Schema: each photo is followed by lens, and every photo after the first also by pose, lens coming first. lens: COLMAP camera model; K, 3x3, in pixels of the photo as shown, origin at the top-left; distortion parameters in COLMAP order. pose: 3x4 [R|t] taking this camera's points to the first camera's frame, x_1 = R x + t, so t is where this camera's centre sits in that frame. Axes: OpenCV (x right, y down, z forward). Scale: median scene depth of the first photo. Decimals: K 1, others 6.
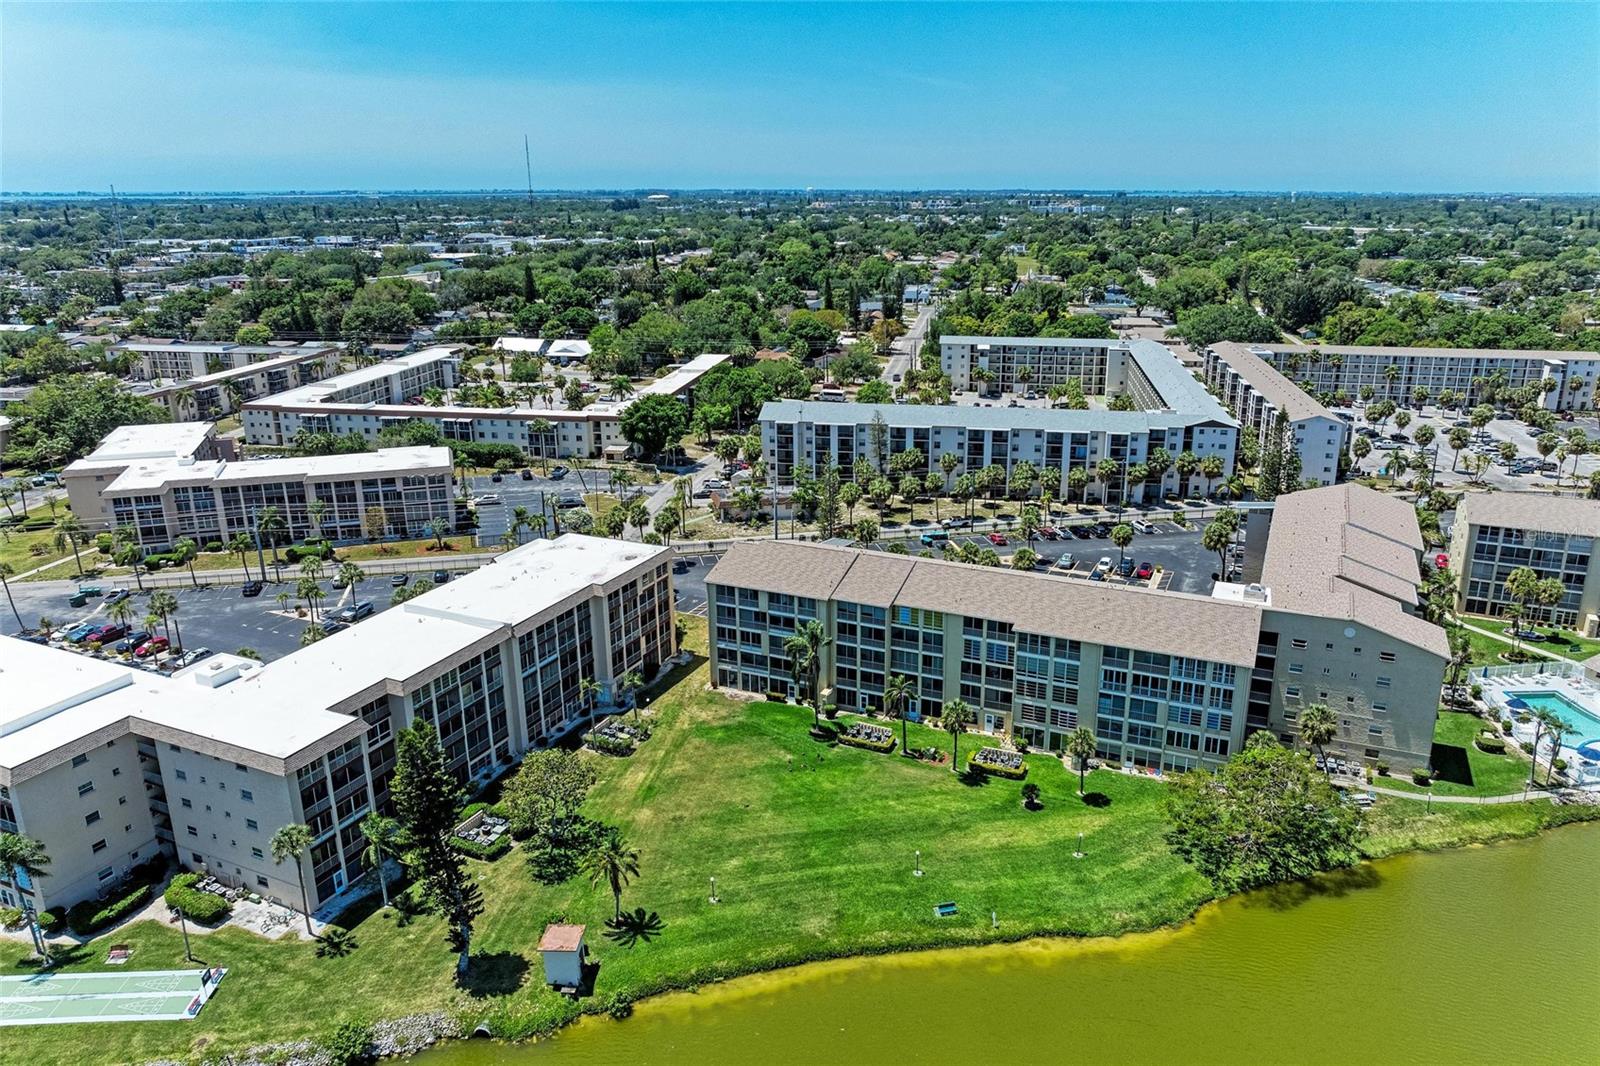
lens RADIAL K [[1131.7, 0, 805.6], [0, 1131.7, 523.0], [0, 0, 1]] dist [-0.027831, 0.003456]
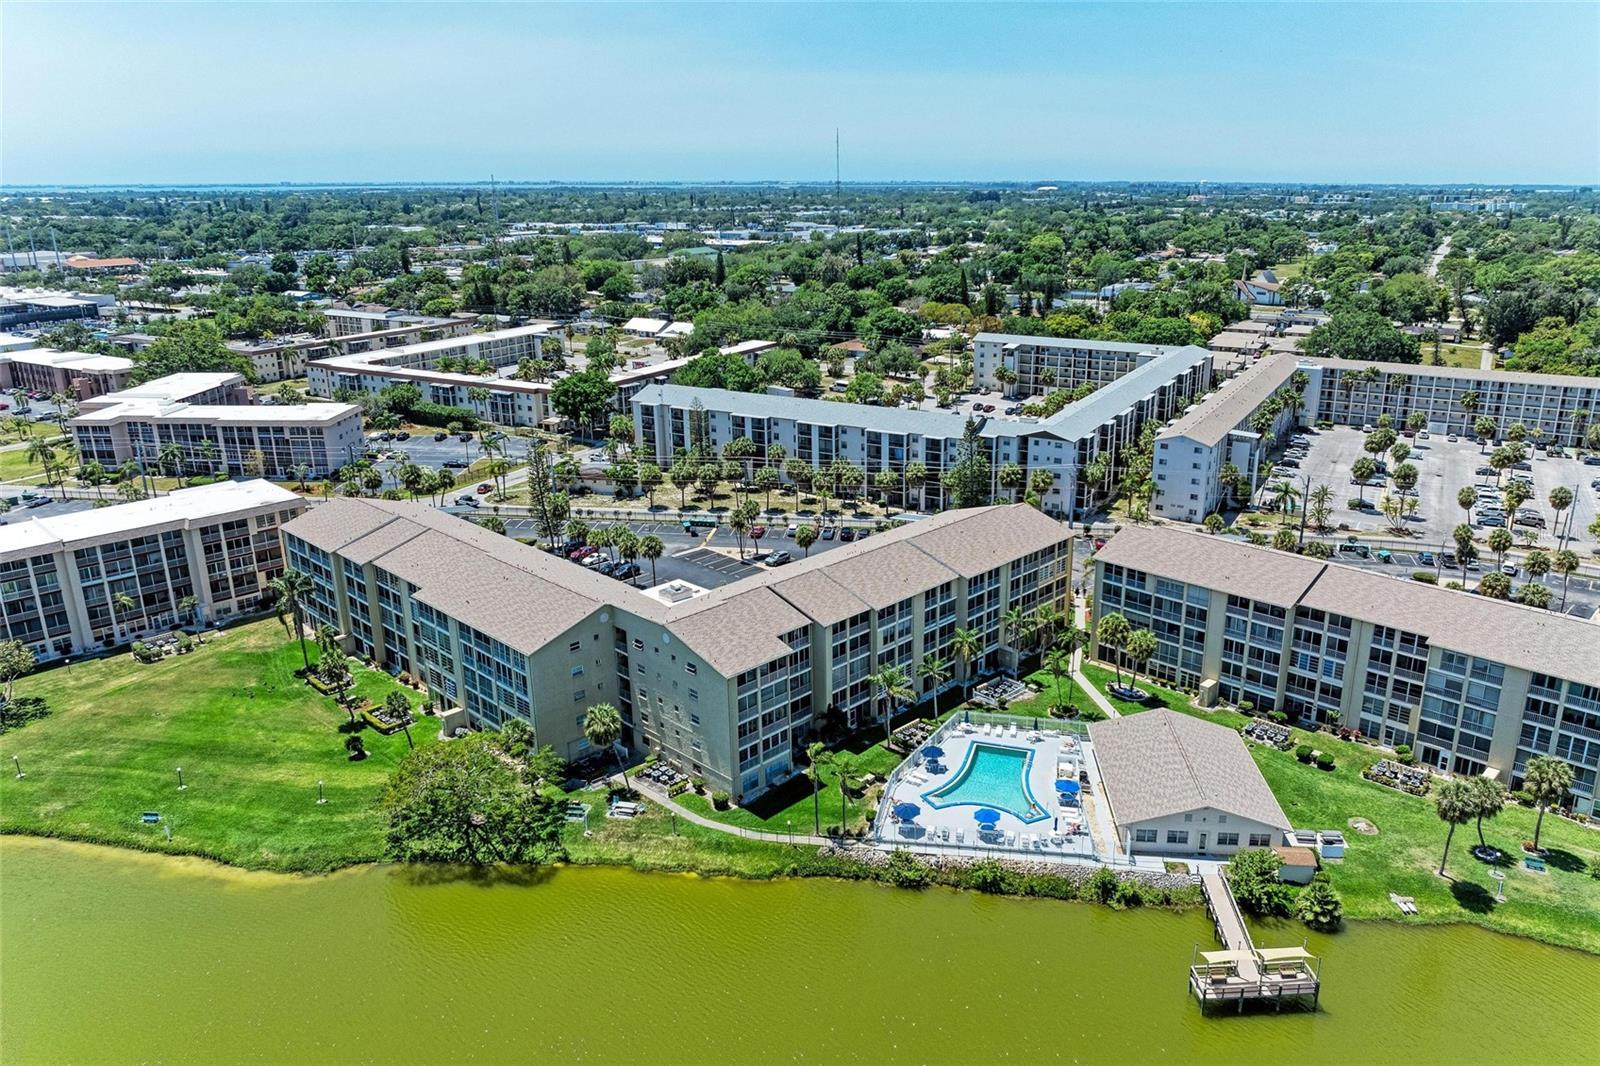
lens RADIAL K [[1126.6, 0, 800.0], [0, 1126.6, 533.0], [0, 0, 1]] dist [-0.008919, -0.022123]
pose [[0.940263, 0.102315, -0.324711, 0.500625], [-0.097236, 0.994751, 0.031878, -0.018944], [0.326268, 0.001600, 0.945276, 0.070531]]
